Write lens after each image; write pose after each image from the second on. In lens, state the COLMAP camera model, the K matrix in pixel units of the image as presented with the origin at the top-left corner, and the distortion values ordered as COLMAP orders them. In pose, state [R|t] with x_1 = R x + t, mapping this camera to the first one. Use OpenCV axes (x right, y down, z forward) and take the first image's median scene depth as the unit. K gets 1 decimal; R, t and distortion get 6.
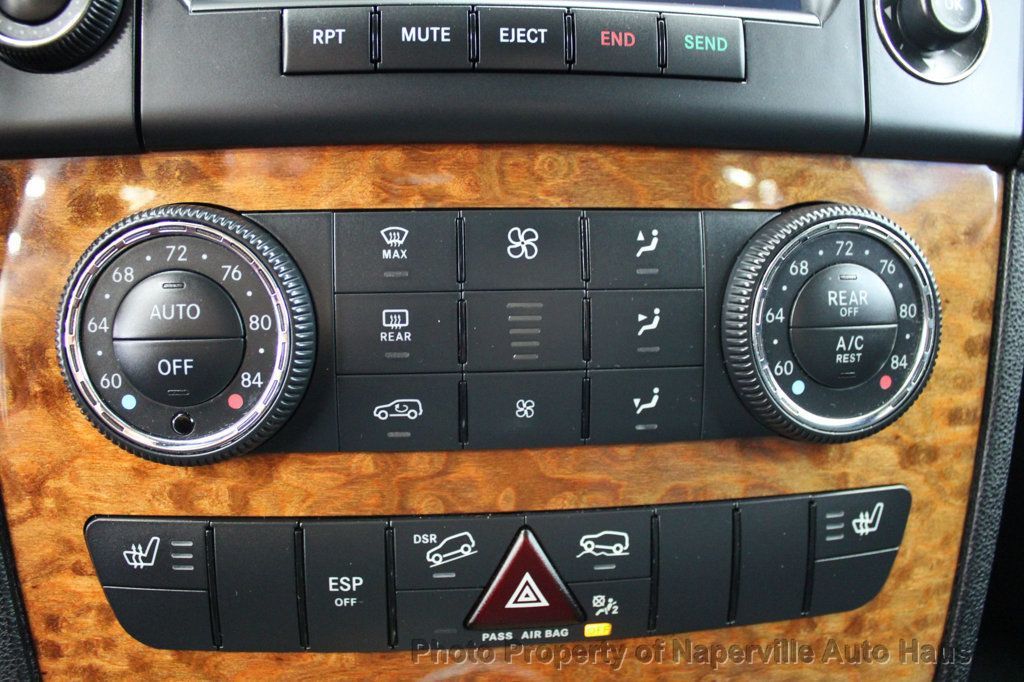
lens RADIAL K [[916.6, 0, 512.0], [0, 916.6, 341.0], [0, 0, 1]] dist [-0.150724, 0.152395]
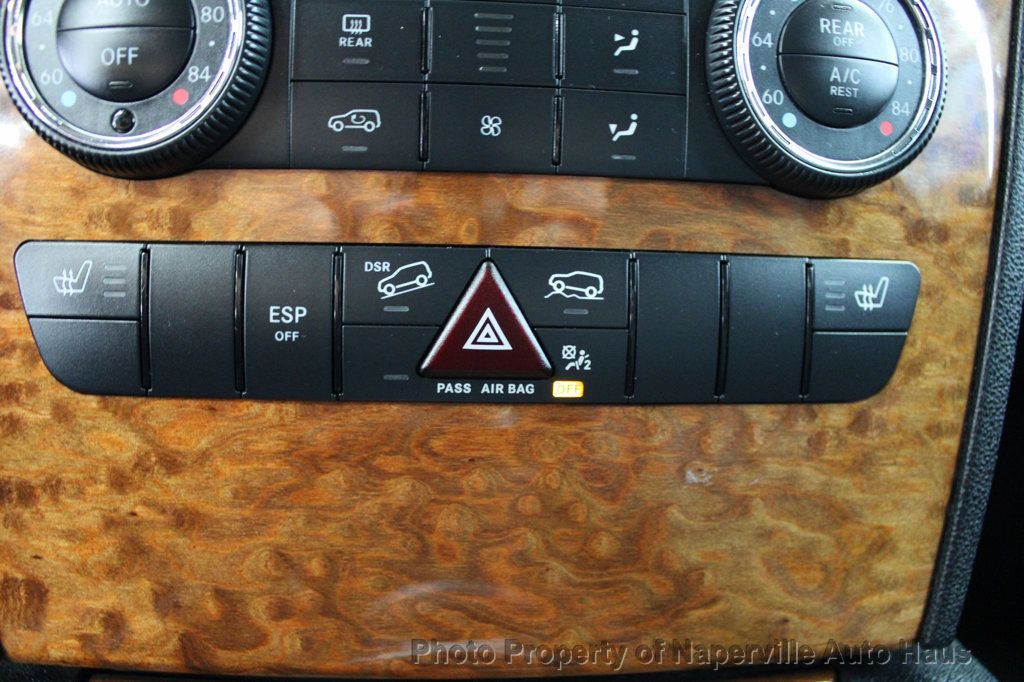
lens RADIAL K [[917.1, 0, 512.0], [0, 917.1, 341.0], [0, 0, 1]] dist [-0.161939, 0.163749]
pose [[0.999229, 0.027783, -0.027749, 0.064586], [-0.029842, 0.996603, -0.076762, 0.347942], [0.025522, 0.077531, 0.996663, 0.096843]]
